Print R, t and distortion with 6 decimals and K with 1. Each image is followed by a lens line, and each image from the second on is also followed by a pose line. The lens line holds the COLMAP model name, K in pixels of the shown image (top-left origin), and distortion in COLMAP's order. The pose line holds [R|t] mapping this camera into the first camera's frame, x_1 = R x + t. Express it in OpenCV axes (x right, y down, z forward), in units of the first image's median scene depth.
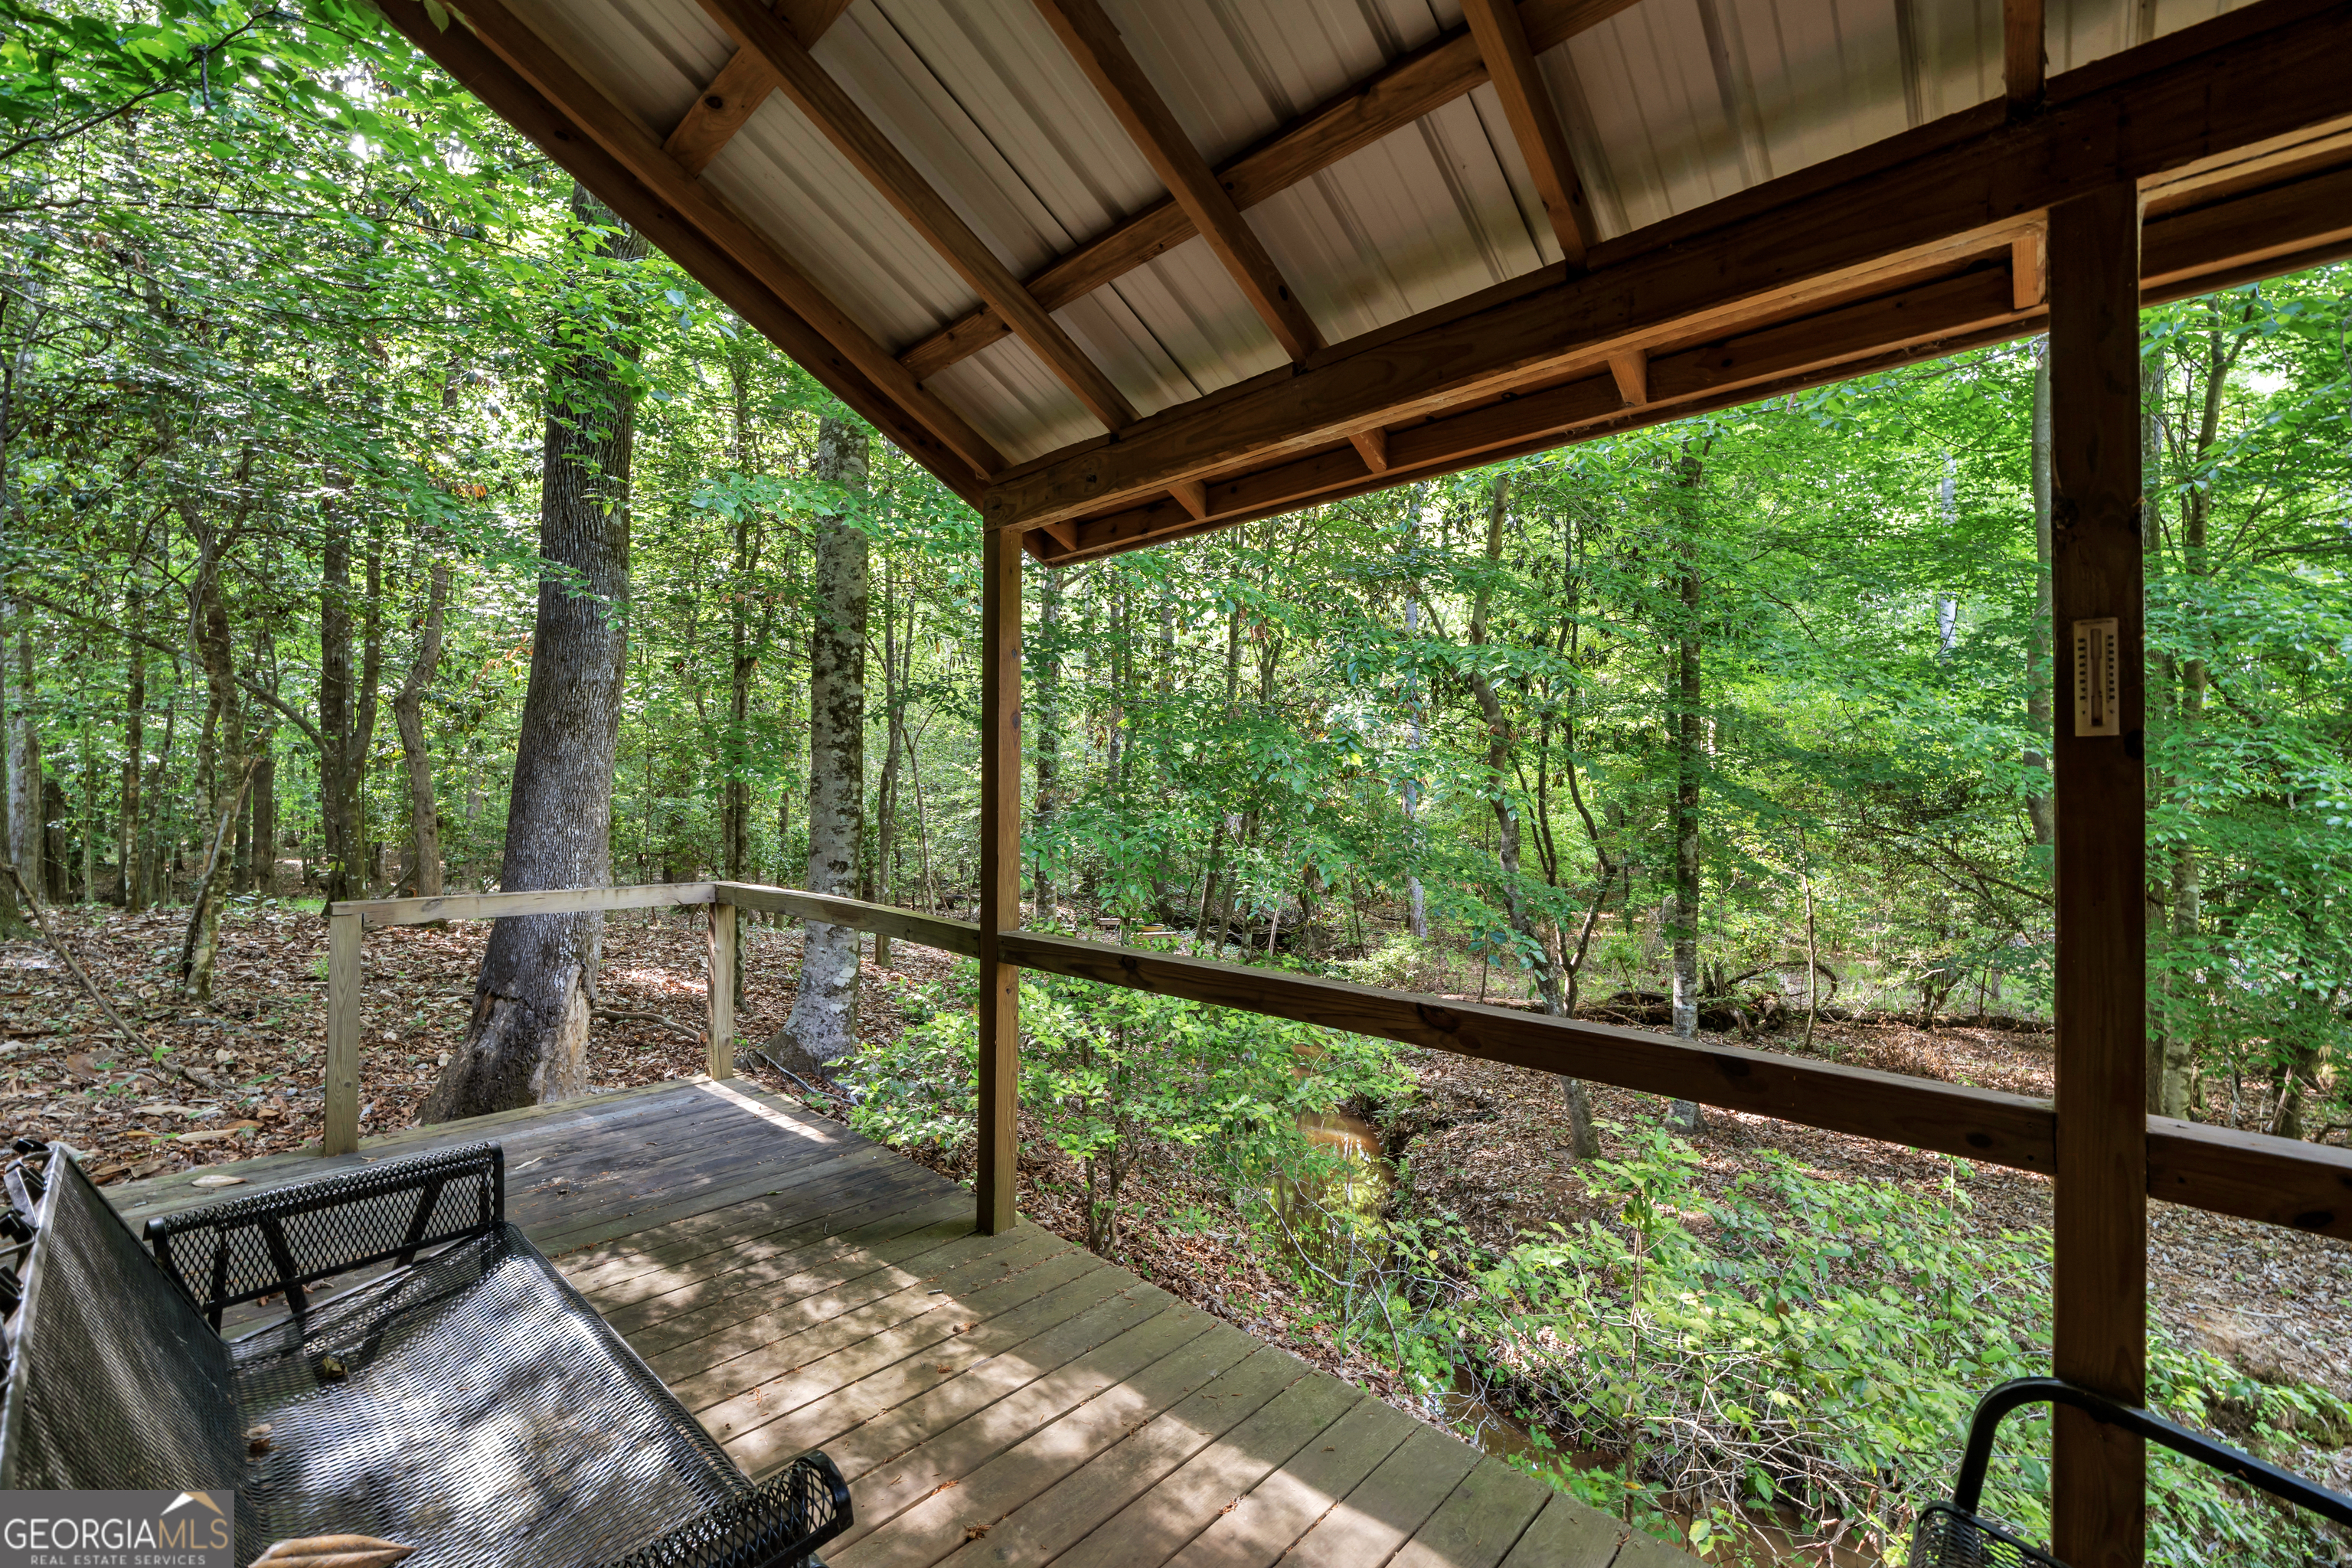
lens RADIAL K [[958.4, 0, 1176.0], [0, 958.4, 784.0], [0, 0, 1]] dist [0.000858, -0.000192]
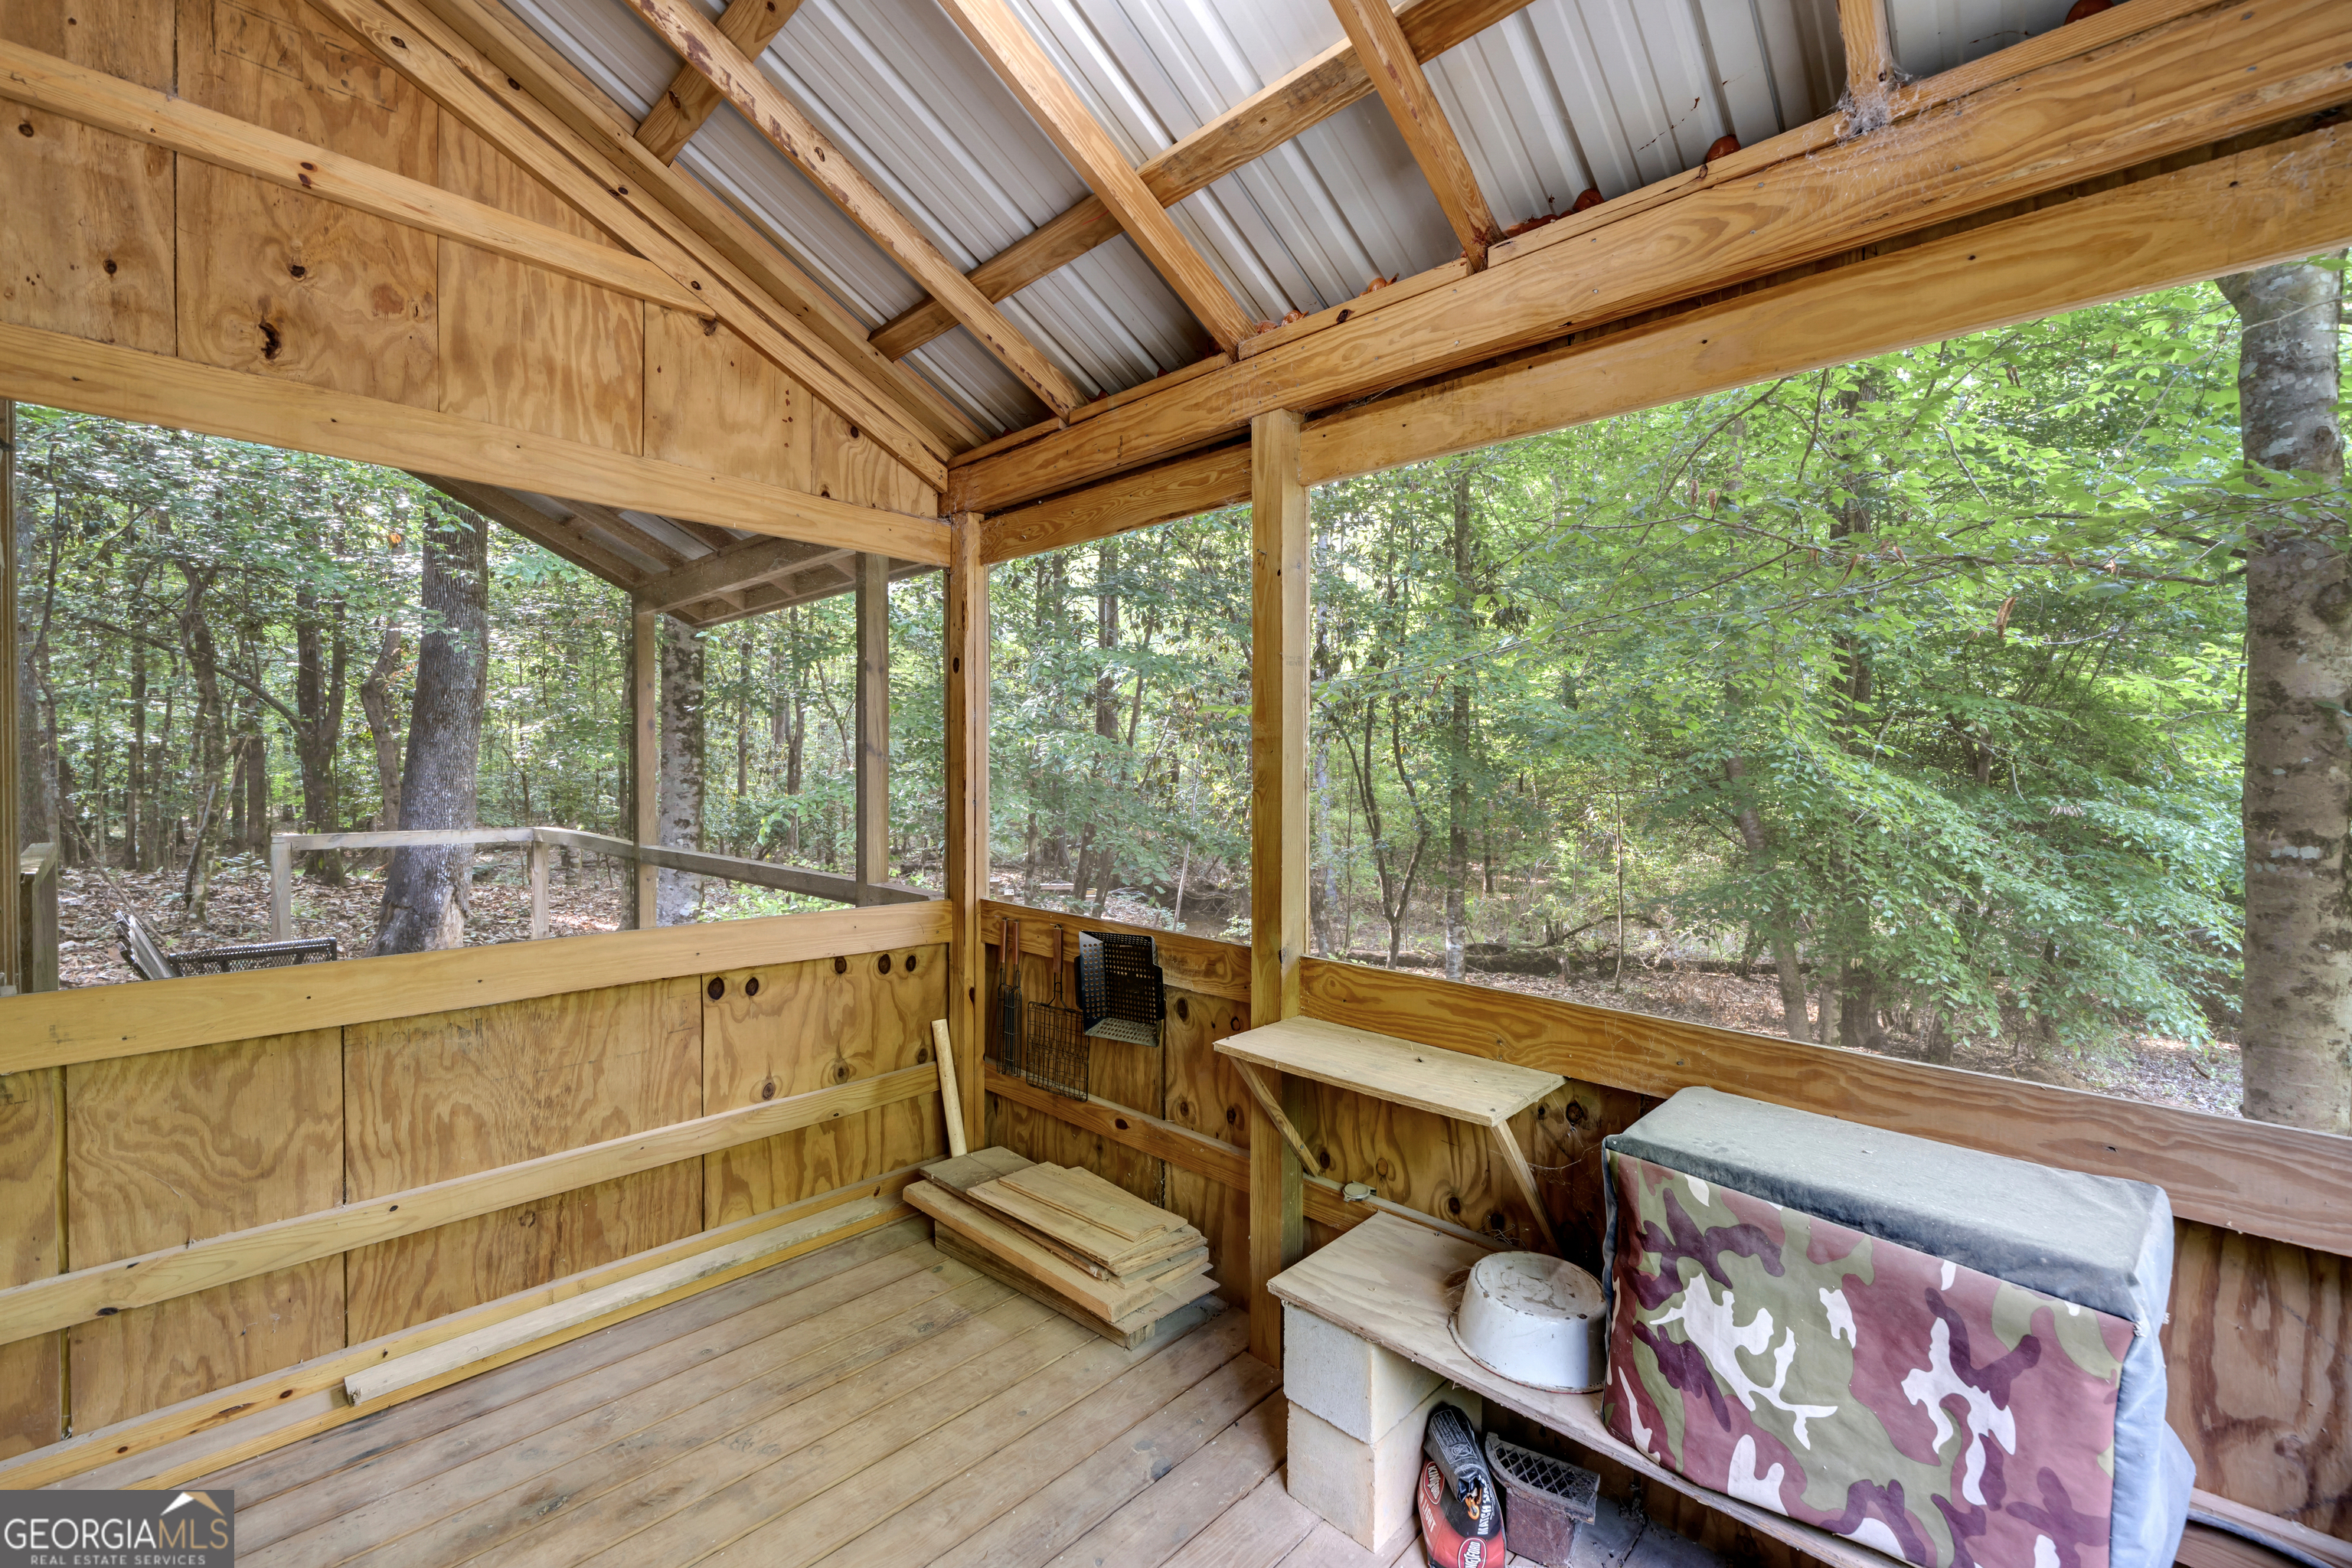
lens RADIAL K [[989.4, 0, 1177.8], [0, 989.4, 779.9], [0, 0, 1]] dist [0.000196, 0.000237]
pose [[0.999879, -0.004248, -0.014980, 0.184283], [0.004619, 0.999681, 0.024812, -0.001494], [0.014869, -0.024878, 0.999580, -0.176823]]
